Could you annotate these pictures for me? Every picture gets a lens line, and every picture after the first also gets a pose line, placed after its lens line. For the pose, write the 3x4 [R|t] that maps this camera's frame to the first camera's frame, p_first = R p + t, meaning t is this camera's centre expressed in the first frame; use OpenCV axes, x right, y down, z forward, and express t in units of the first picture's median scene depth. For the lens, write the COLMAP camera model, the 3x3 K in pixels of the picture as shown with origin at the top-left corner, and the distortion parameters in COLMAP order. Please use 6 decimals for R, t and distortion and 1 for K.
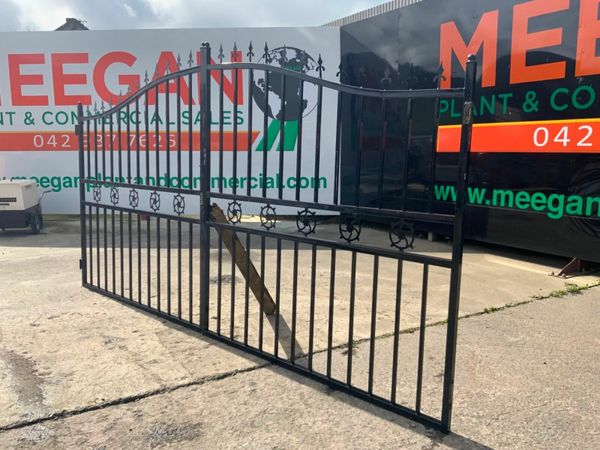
lens RADIAL K [[501.6, 0, 288.7], [0, 501.6, 223.3], [0, 0, 1]] dist [0.039851, -0.089966]
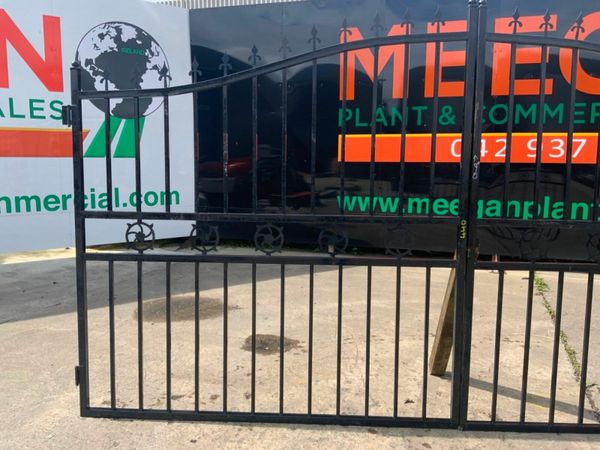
lens RADIAL K [[501.6, 0, 298.3], [0, 501.6, 226.6], [0, 0, 1]] dist [0.039851, -0.089966]
pose [[0.761907, -0.078785, 0.642877, -0.473270], [0.084066, 0.996207, 0.022455, -0.054247], [-0.642208, 0.036935, 0.765640, 0.382456]]
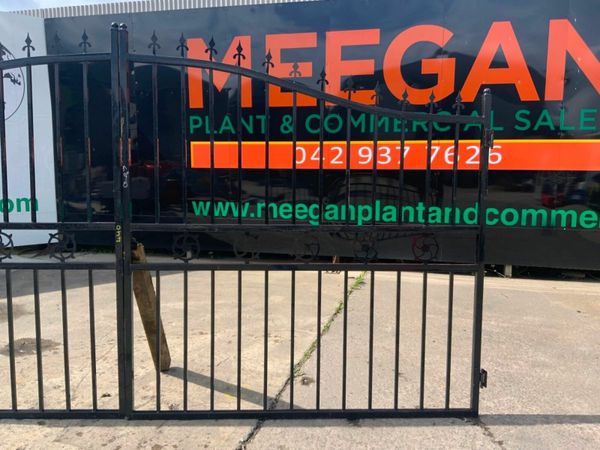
lens RADIAL K [[501.6, 0, 303.3], [0, 501.6, 225.8], [0, 0, 1]] dist [0.039851, -0.089966]
pose [[0.707831, -0.079579, 0.701885, -0.302990], [0.096047, 0.995248, 0.015980, -0.028393], [-0.699822, 0.056103, 0.712111, 0.182121]]
